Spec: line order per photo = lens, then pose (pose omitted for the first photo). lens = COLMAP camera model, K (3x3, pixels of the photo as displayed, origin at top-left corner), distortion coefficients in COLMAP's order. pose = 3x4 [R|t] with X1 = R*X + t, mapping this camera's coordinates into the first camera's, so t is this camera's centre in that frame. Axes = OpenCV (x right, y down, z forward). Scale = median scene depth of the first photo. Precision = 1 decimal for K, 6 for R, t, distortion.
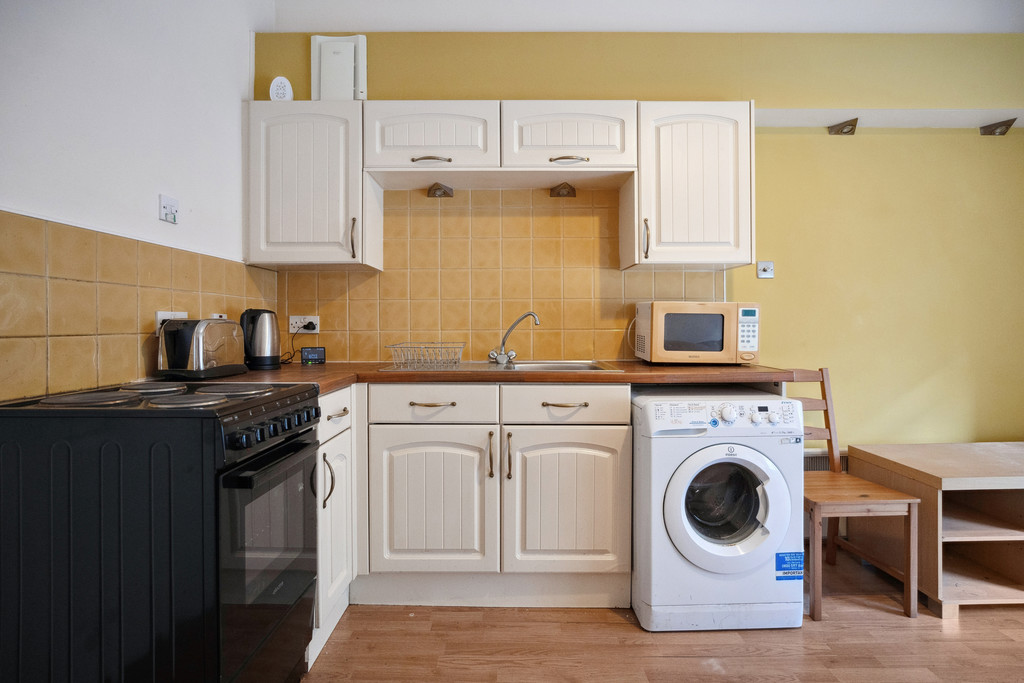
lens RADIAL K [[500.8, 0, 510.2], [0, 500.8, 323.2], [0, 0, 1]] dist [-0.023492, 0.009620]
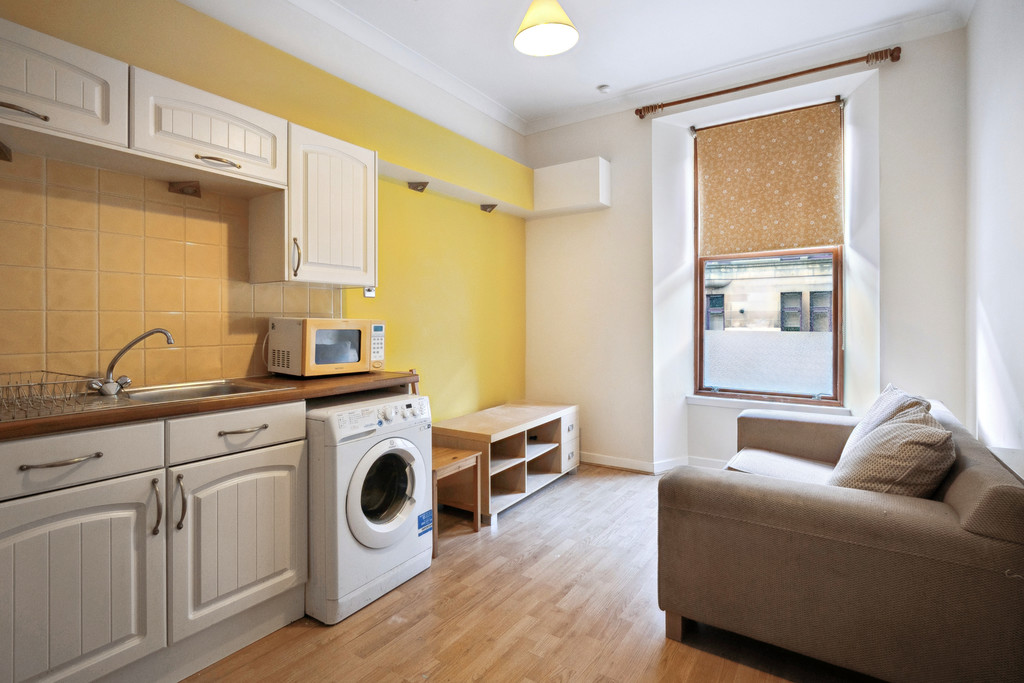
lens RADIAL K [[500.8, 0, 510.2], [0, 500.8, 323.2], [0, 0, 1]] dist [-0.023492, 0.009620]
pose [[0.563460, -0.000982, 0.826143, -0.377799], [0.003674, 0.999992, -0.001317, -0.034300], [-0.826135, 0.003777, 0.563459, 0.062969]]
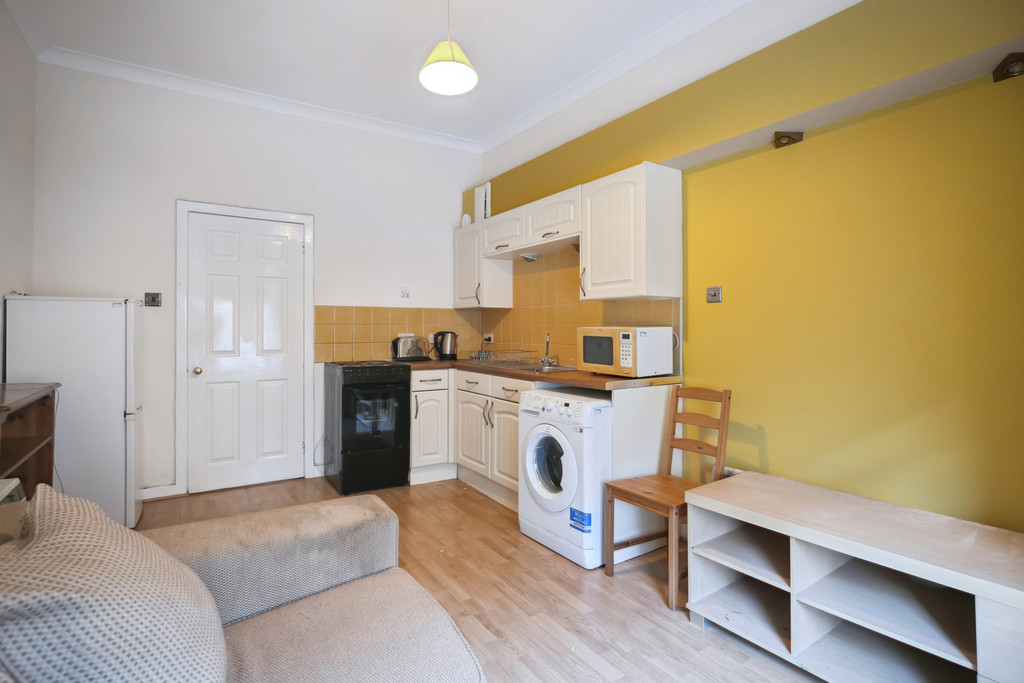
lens RADIAL K [[500.8, 0, 510.2], [0, 500.8, 323.2], [0, 0, 1]] dist [-0.023492, 0.009620]
pose [[0.545767, -0.008022, -0.837899, 1.541120], [0.001233, 0.999961, -0.008771, -0.048442], [0.837936, 0.003754, 0.545755, 0.068389]]
